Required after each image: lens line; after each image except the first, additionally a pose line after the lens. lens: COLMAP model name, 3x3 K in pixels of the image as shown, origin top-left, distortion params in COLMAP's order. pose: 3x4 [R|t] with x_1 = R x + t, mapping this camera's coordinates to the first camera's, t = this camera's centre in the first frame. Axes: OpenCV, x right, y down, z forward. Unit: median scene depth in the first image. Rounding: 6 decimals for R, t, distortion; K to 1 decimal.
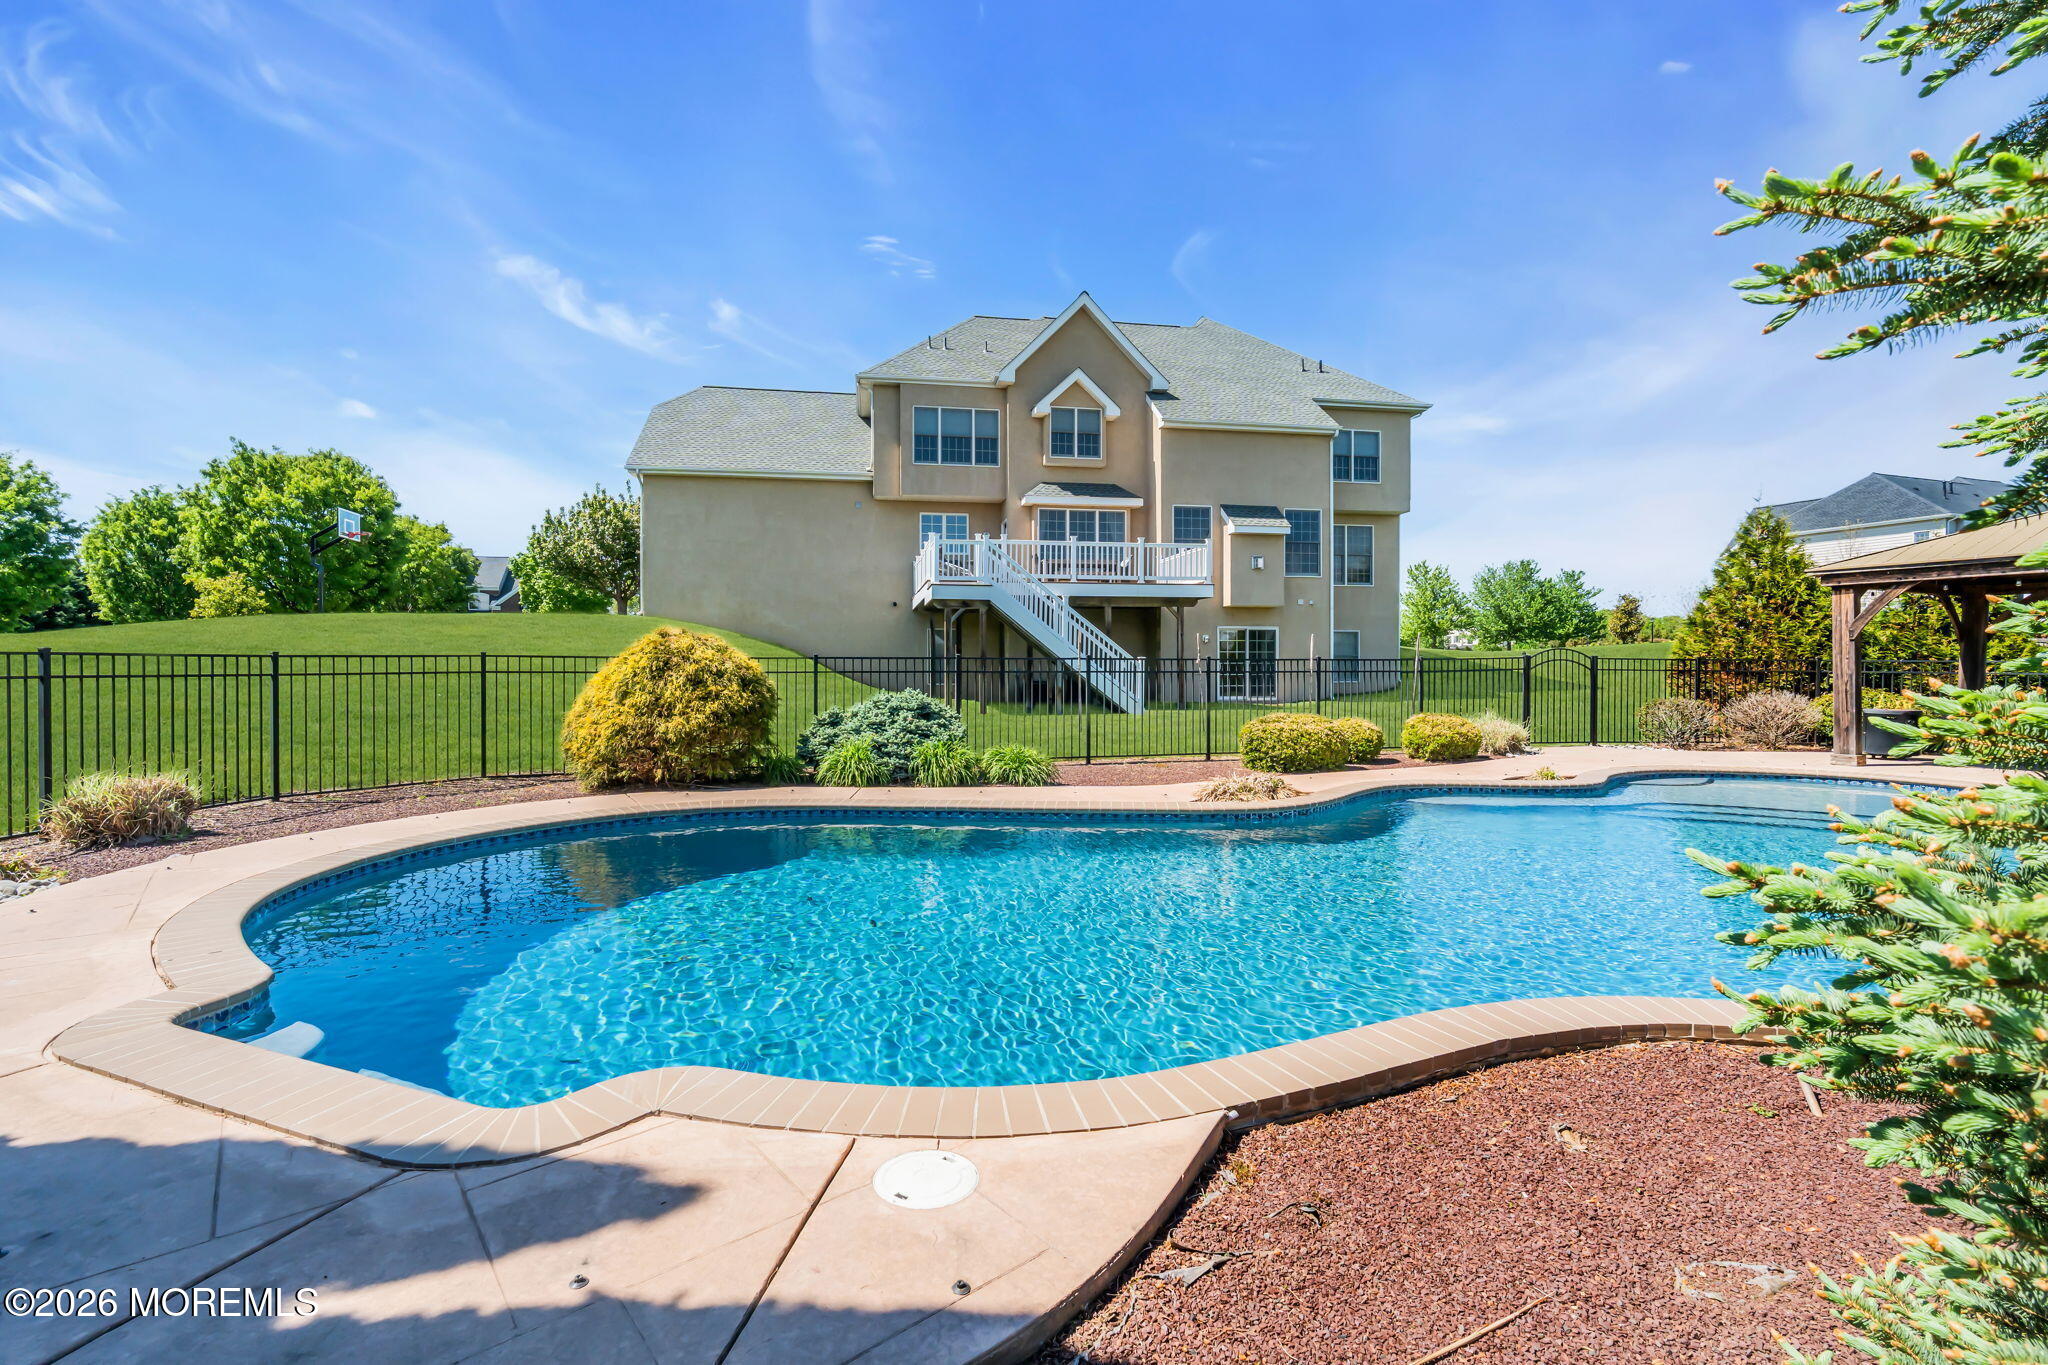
lens RADIAL K [[910.6, 0, 1034.6], [0, 910.6, 675.7], [0, 0, 1]] dist [-0.012339, 0.006261]
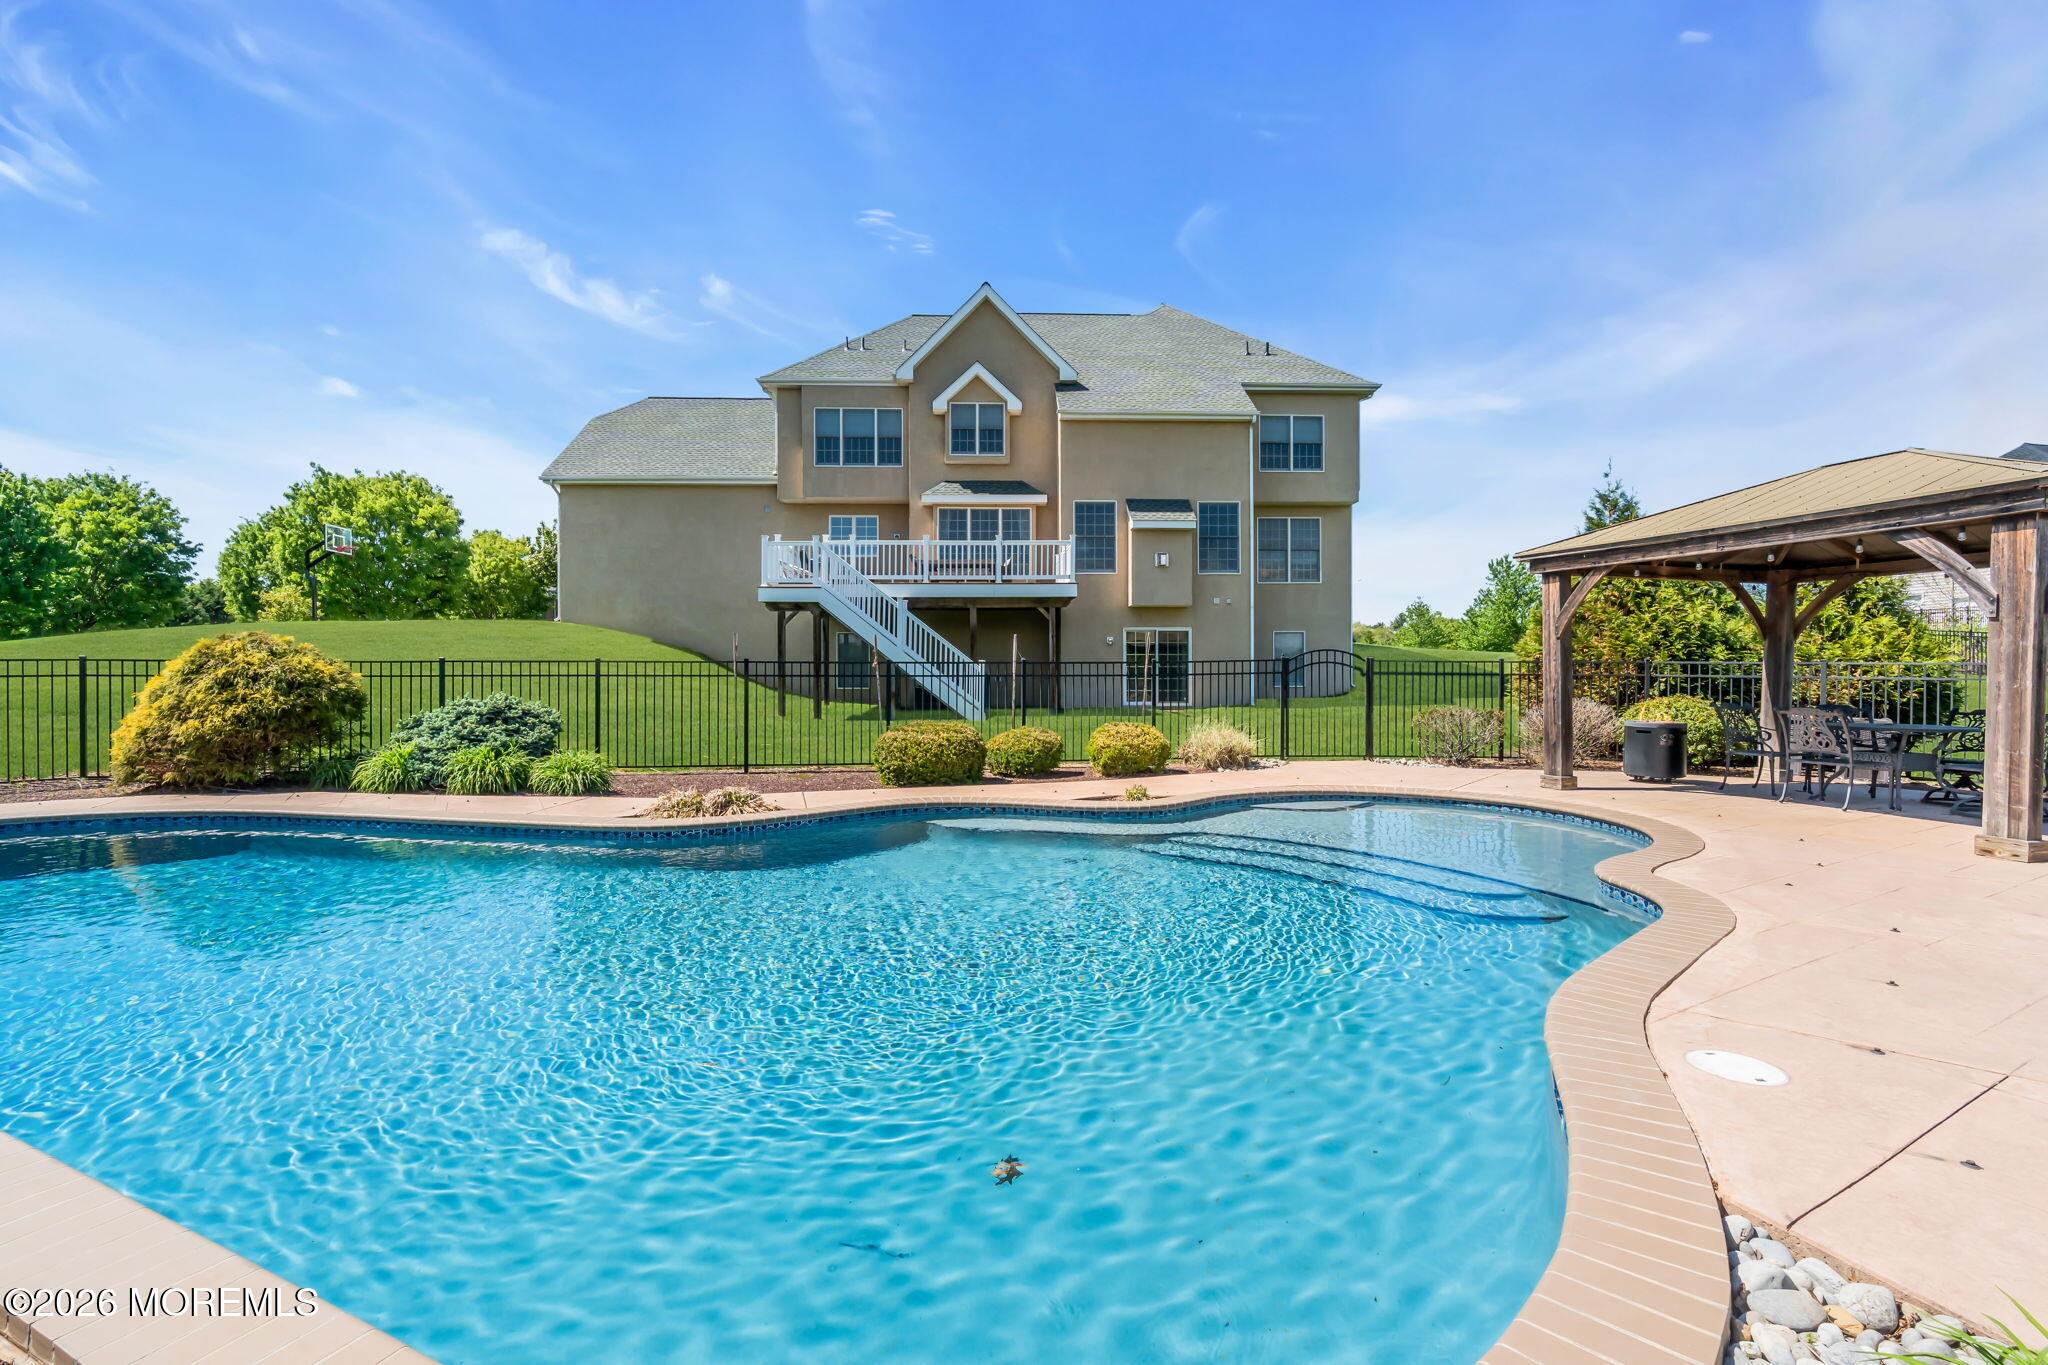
lens RADIAL K [[910.6, 0, 1018.3], [0, 910.6, 681.6], [0, 0, 1]] dist [-0.012339, 0.006261]
pose [[0.990297, 0.001281, -0.138958, 0.222096], [-0.000983, 0.999997, 0.002212, -0.000152], [0.138960, -0.002054, 0.990296, 0.045931]]
